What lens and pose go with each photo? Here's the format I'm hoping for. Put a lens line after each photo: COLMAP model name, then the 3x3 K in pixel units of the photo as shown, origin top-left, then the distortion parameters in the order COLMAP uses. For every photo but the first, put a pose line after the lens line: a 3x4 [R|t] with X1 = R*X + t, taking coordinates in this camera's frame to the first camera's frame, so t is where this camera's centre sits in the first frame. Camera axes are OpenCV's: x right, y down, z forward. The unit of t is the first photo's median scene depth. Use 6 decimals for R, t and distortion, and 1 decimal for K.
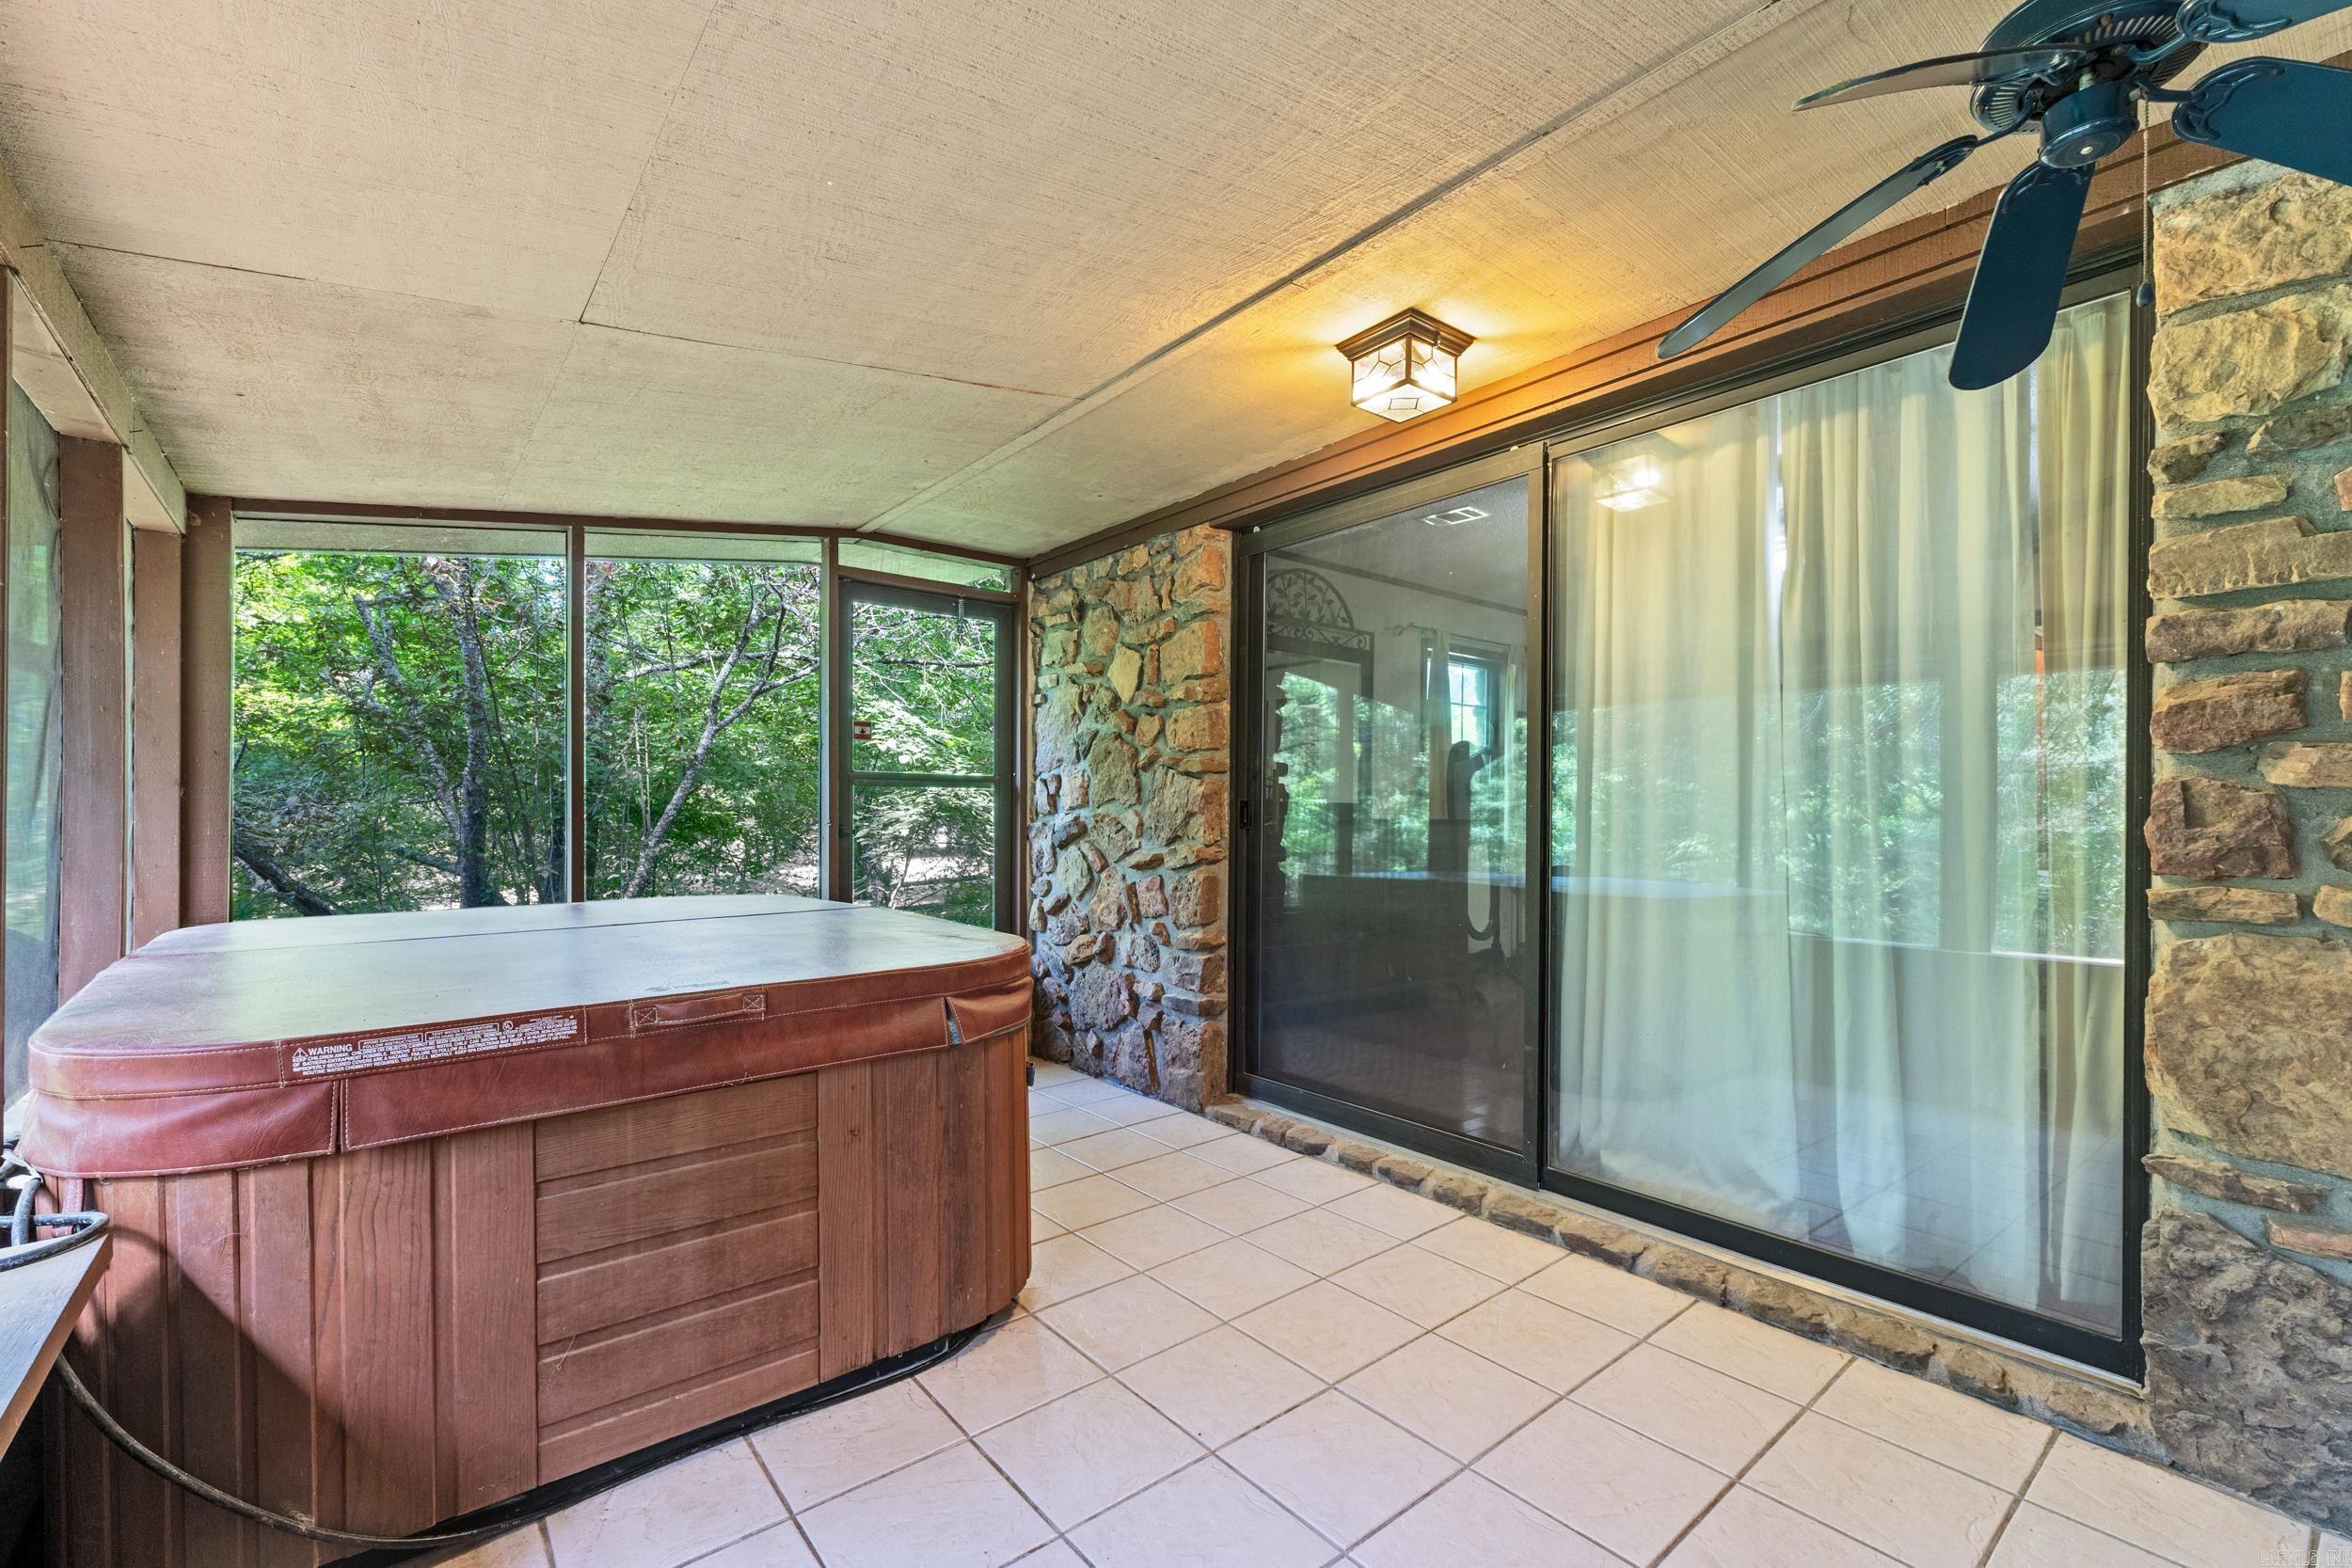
lens RADIAL K [[1001.5, 0, 1182.4], [0, 1001.5, 812.9], [0, 0, 1]] dist [-0.000691, -0.000113]
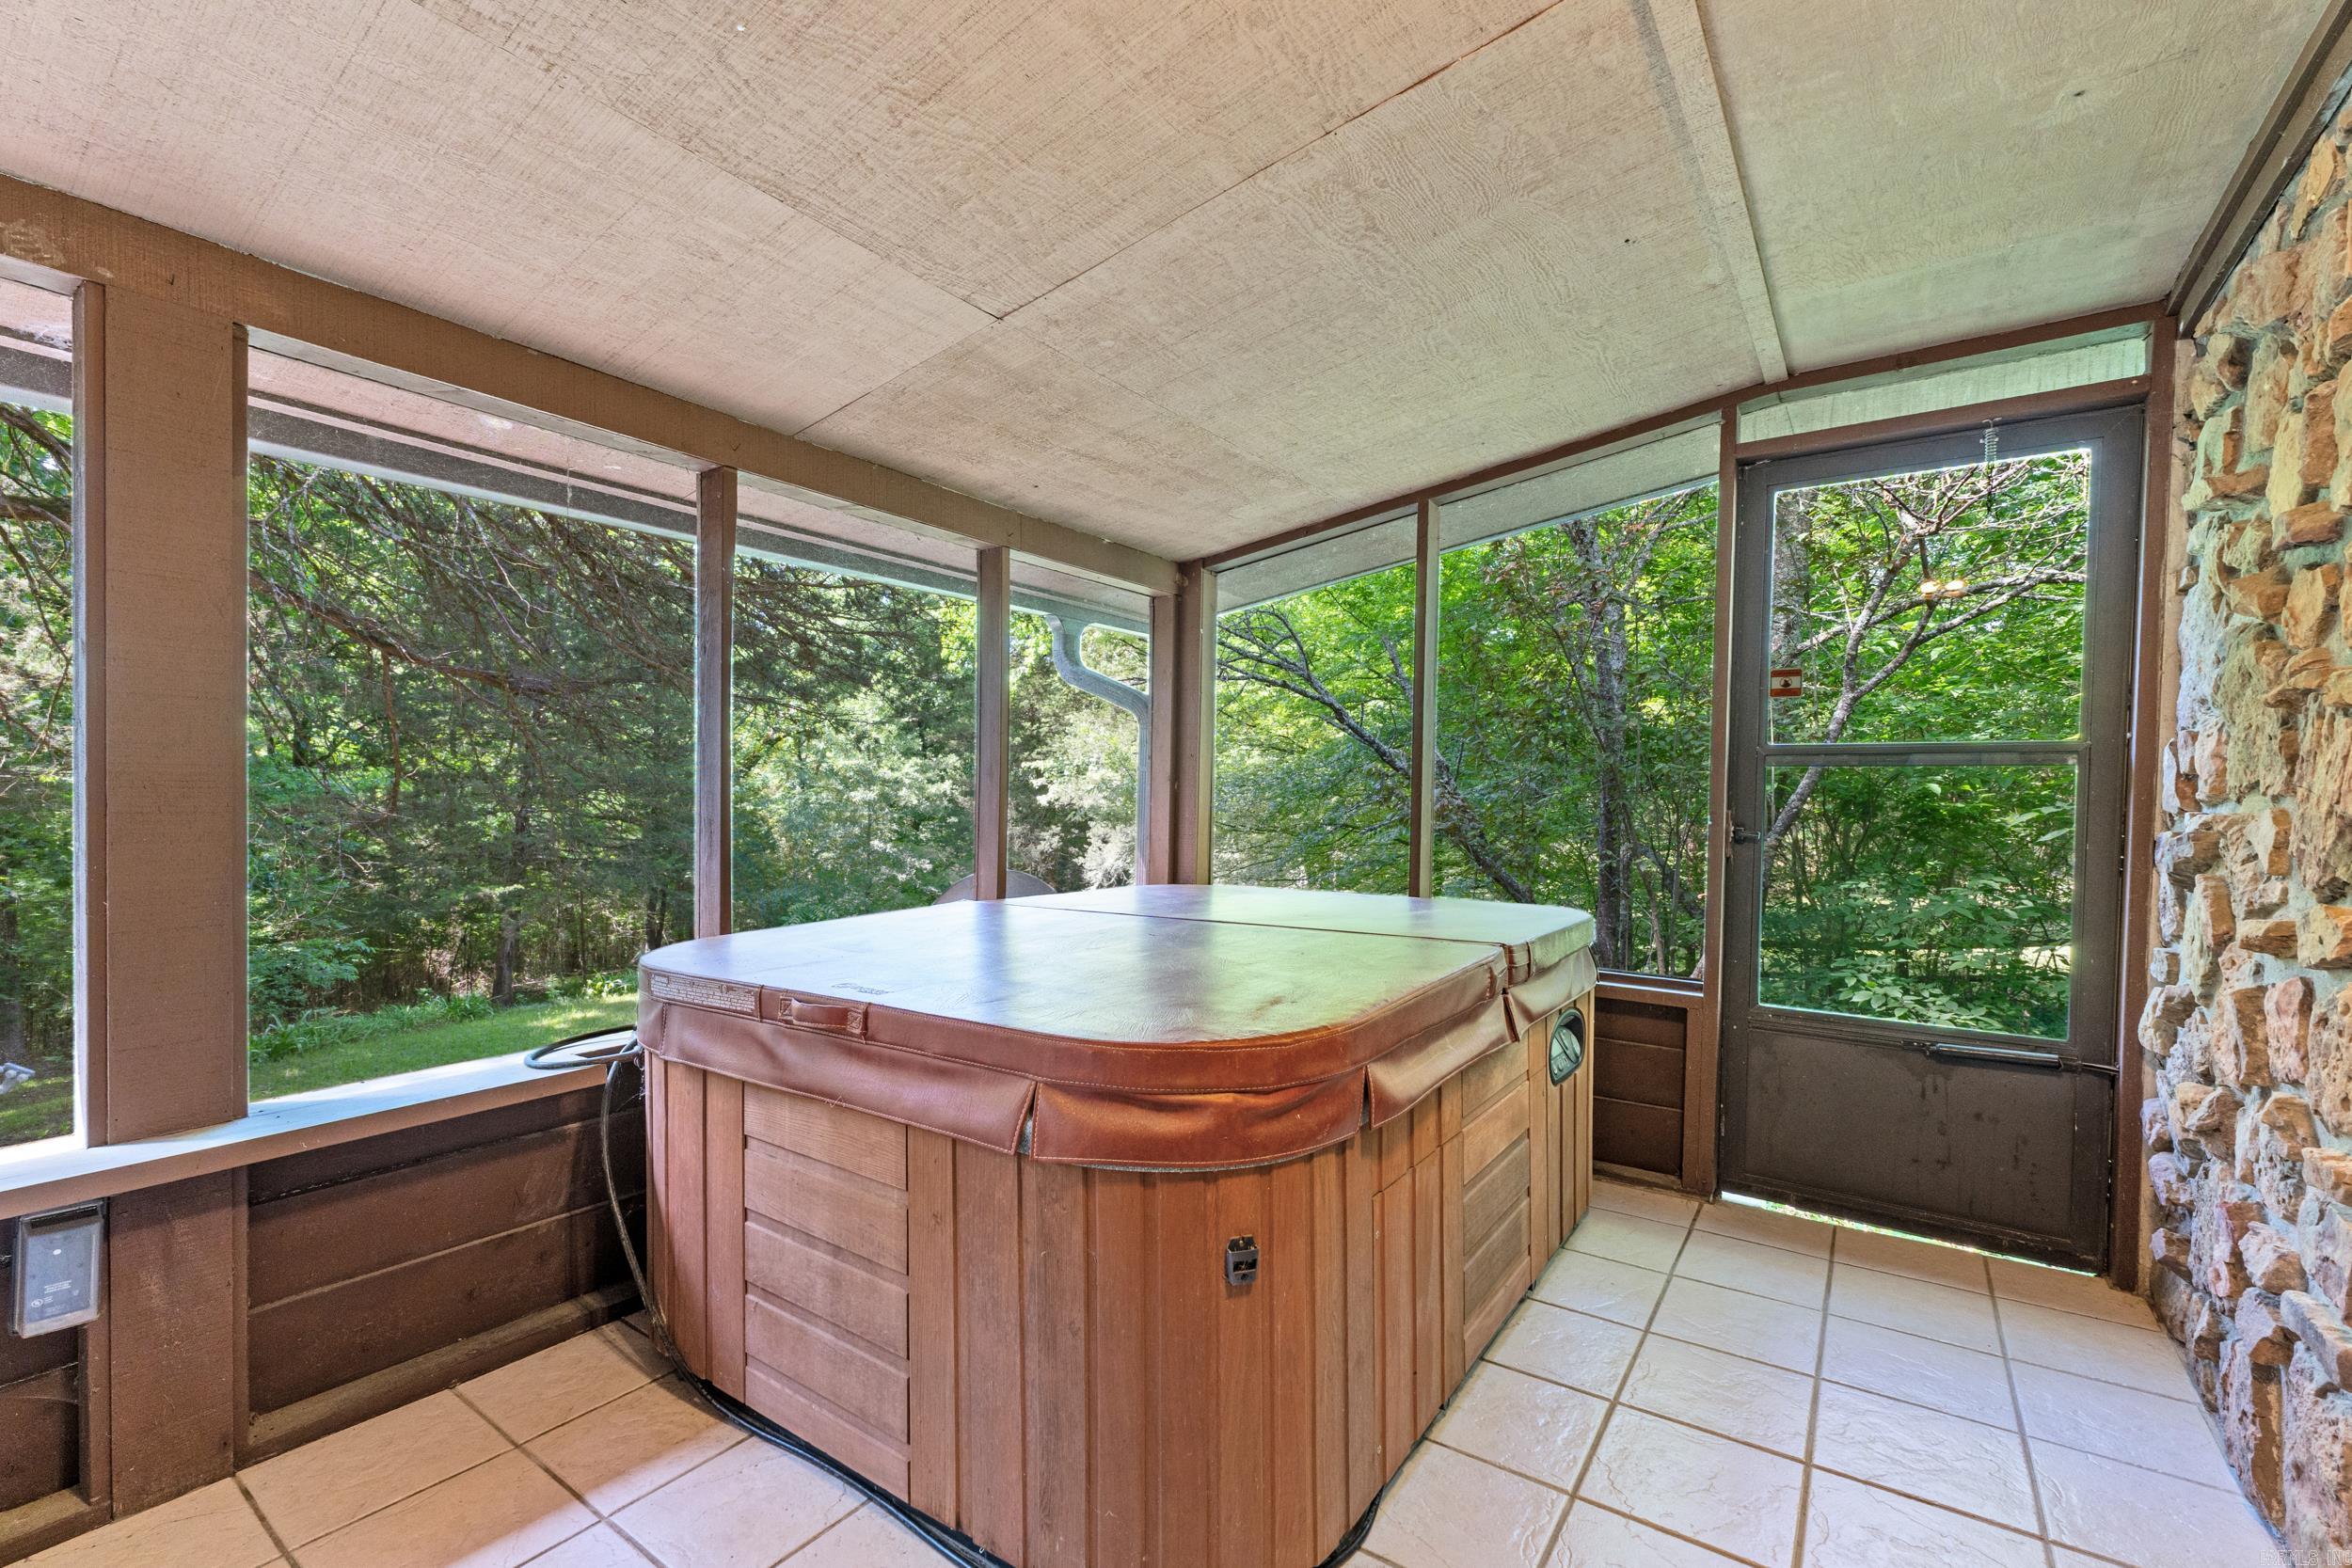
lens RADIAL K [[1015.5, 0, 1171.4], [0, 1015.5, 826.0], [0, 0, 1]] dist [-0.000985, 0.000000]
pose [[0.273100, 0.025405, -0.961650, 0.351813], [-0.008523, 0.999676, 0.023989, -0.005341], [0.961948, 0.001645, 0.273228, 0.711226]]
